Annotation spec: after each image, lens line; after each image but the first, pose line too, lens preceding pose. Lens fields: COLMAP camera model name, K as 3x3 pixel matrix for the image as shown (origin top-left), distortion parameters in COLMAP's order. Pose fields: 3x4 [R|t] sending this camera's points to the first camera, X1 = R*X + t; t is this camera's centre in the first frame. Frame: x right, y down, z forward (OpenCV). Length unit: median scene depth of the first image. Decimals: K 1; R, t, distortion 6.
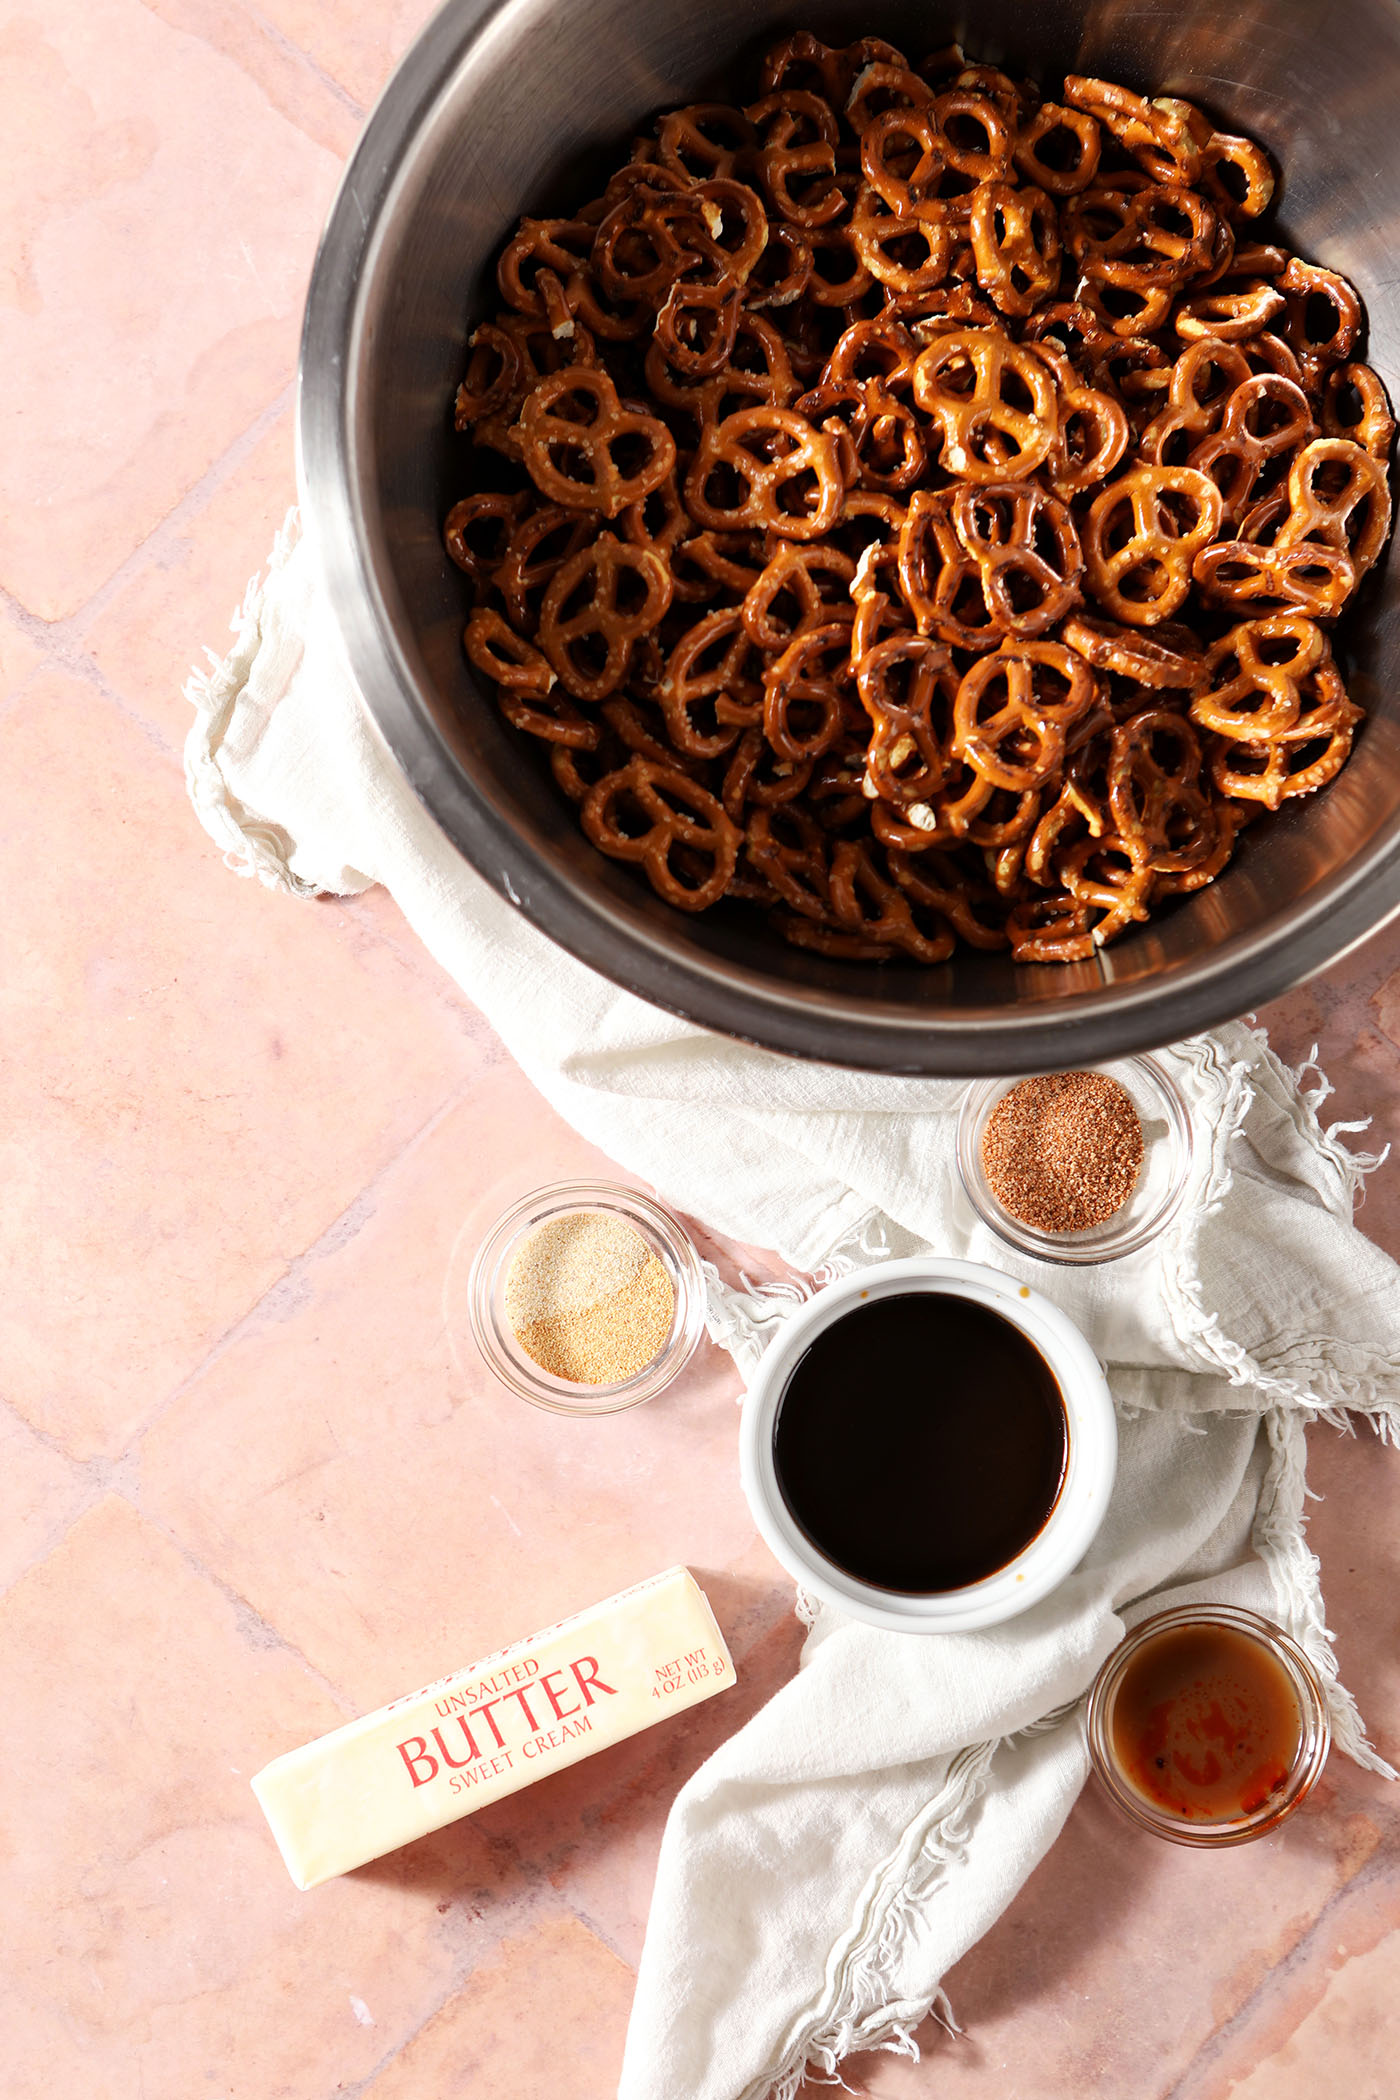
lens RADIAL K [[4751.4, 0, 695.7], [0, 4751.4, 1056.1], [0, 0, 1]] dist [-0.024234, 0.000000]
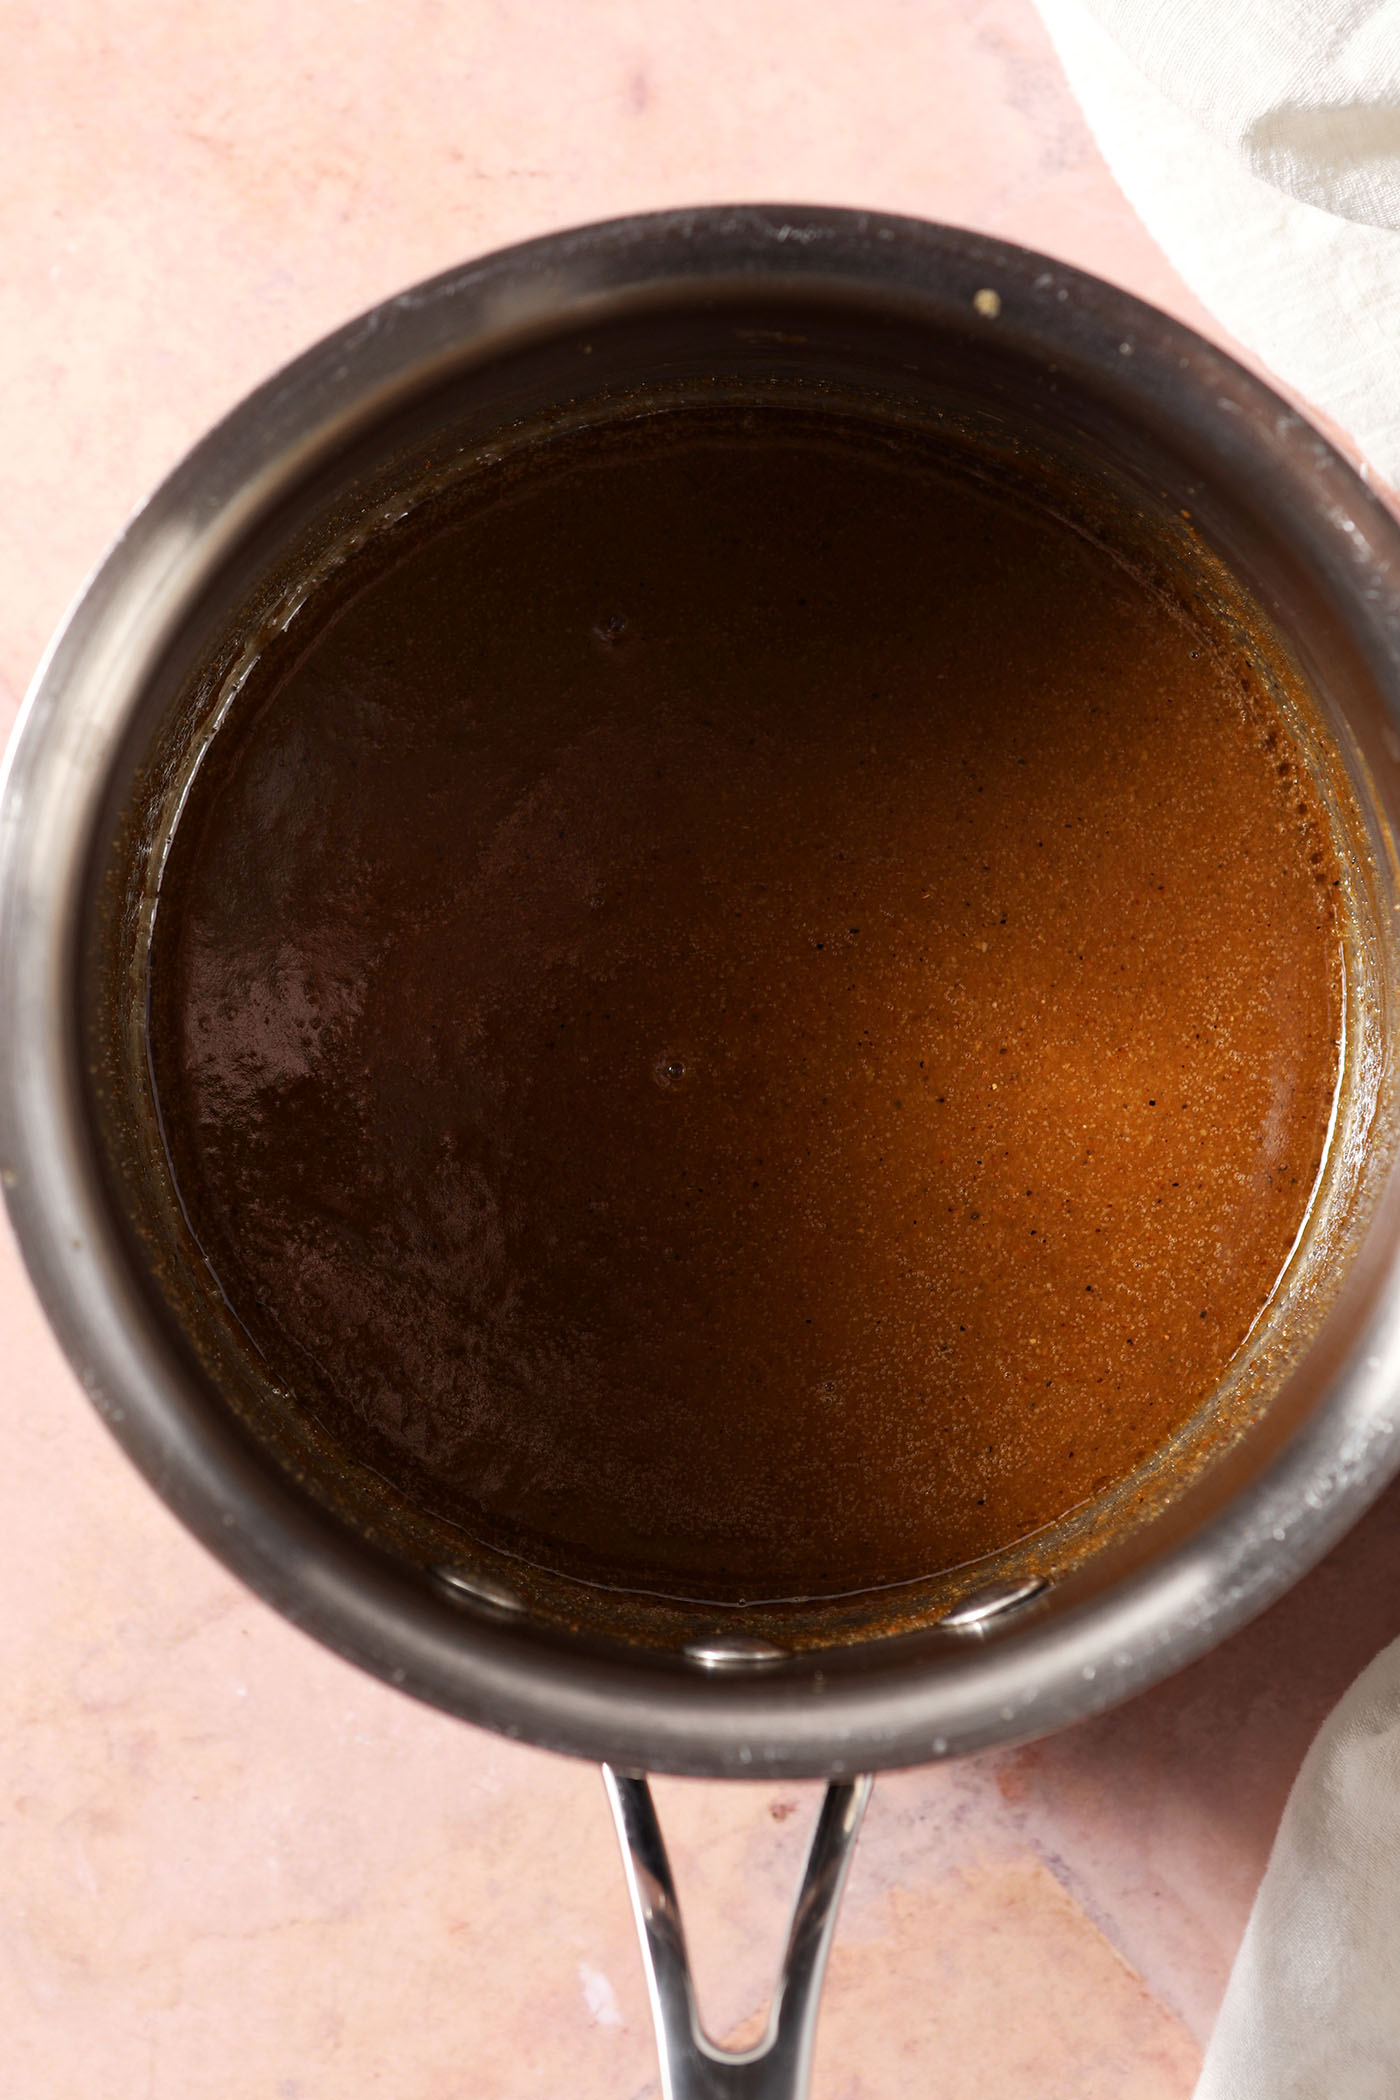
lens RADIAL K [[3883.9, 0, 694.3], [0, 3883.9, 1047.4], [0, 0, 1]] dist [0.117668, 0.000000]
pose [[0.992346, 0.118634, -0.034295, -0.057992], [-0.114182, 0.987226, 0.111120, 0.054324], [0.047040, -0.106353, 0.993215, 0.596900]]
